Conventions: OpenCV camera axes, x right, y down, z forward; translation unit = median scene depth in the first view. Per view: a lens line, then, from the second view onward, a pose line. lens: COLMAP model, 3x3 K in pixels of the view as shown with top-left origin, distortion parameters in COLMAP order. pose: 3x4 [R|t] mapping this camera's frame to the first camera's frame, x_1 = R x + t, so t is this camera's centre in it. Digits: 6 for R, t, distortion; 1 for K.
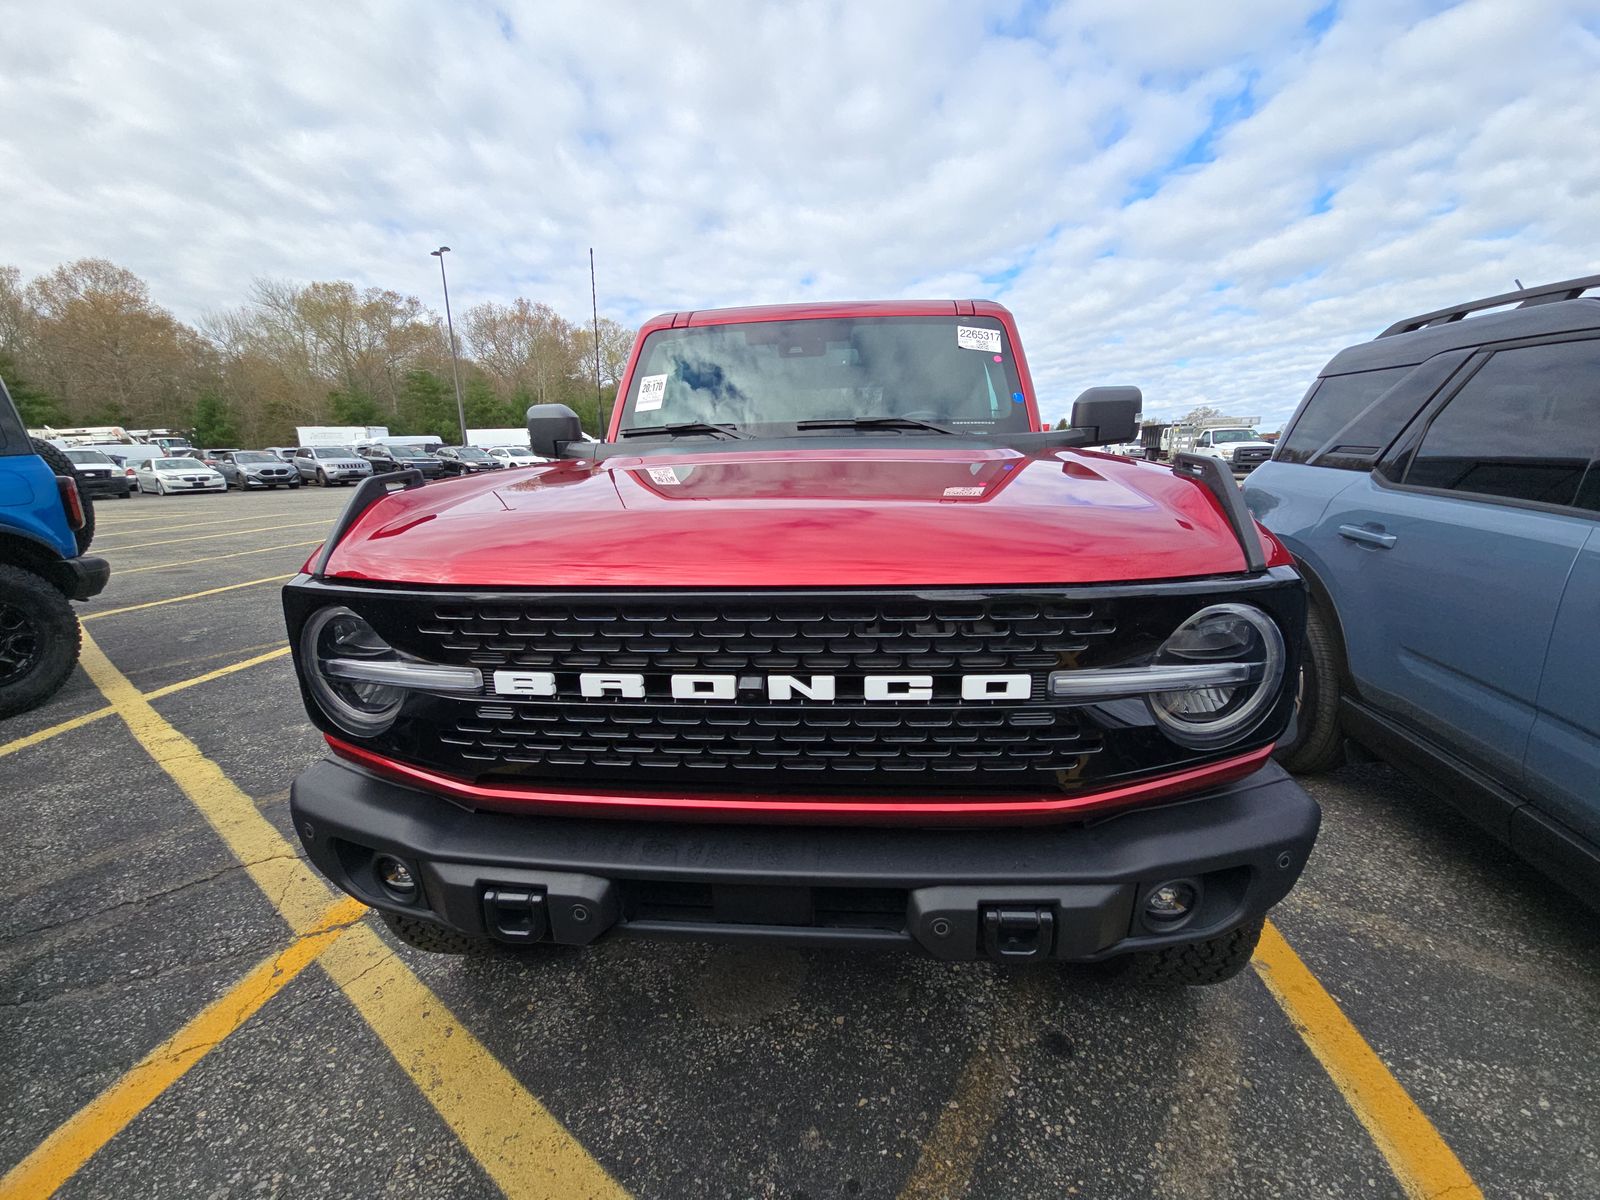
lens RADIAL K [[651.3, 0, 800.0], [0, 651.3, 600.0], [0, 0, 1]] dist [0.001707, -0.000485]
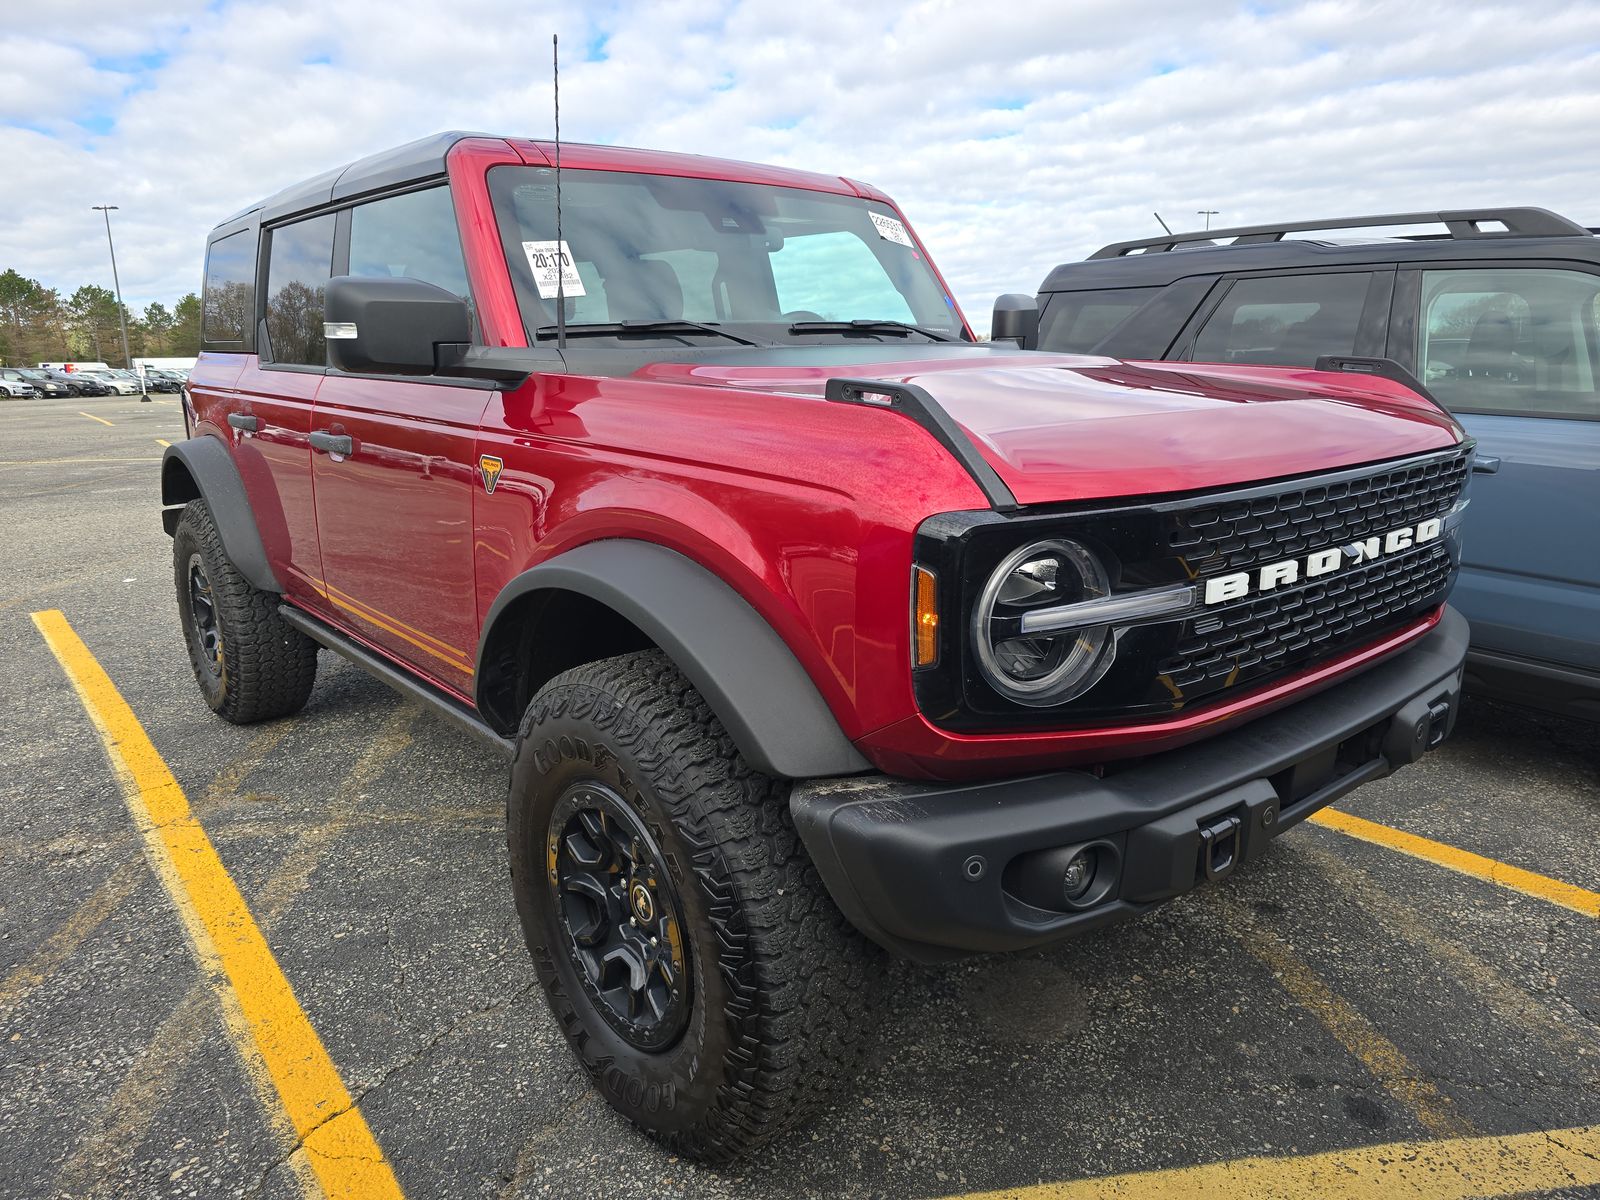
lens RADIAL K [[1088.3, 0, 800.0], [0, 1088.3, 600.0], [0, 0, 1]] dist [0.059917, -0.050968]
pose [[0.709183, -0.148312, 0.689248, -1.168478], [0.165934, 0.985273, 0.041277, -0.014833], [-0.685219, 0.085096, 0.723349, 0.157145]]
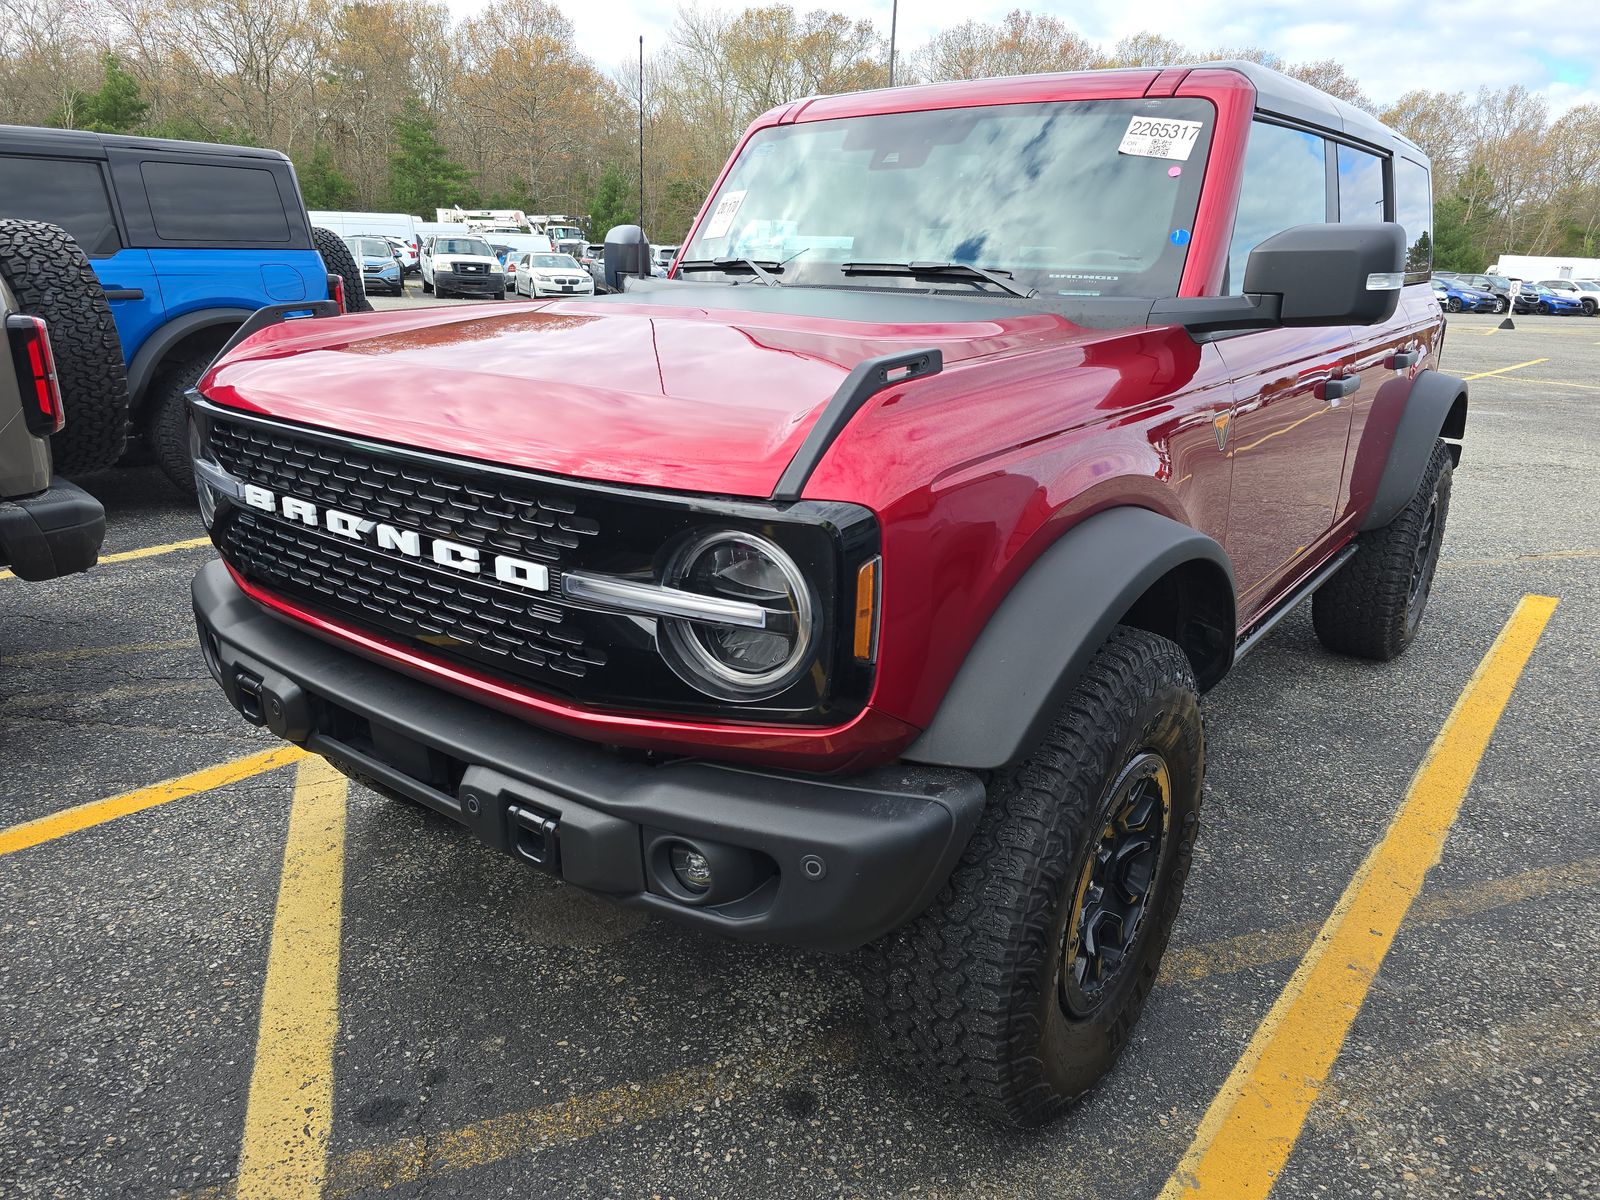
lens RADIAL K [[1088.3, 0, 800.0], [0, 1088.3, 600.0], [0, 0, 1]] dist [0.059917, -0.050968]
pose [[0.836852, 0.204221, -0.507910, 0.830921], [-0.169144, 0.978871, 0.114897, -0.046999], [0.520643, -0.010242, 0.853713, -0.096709]]
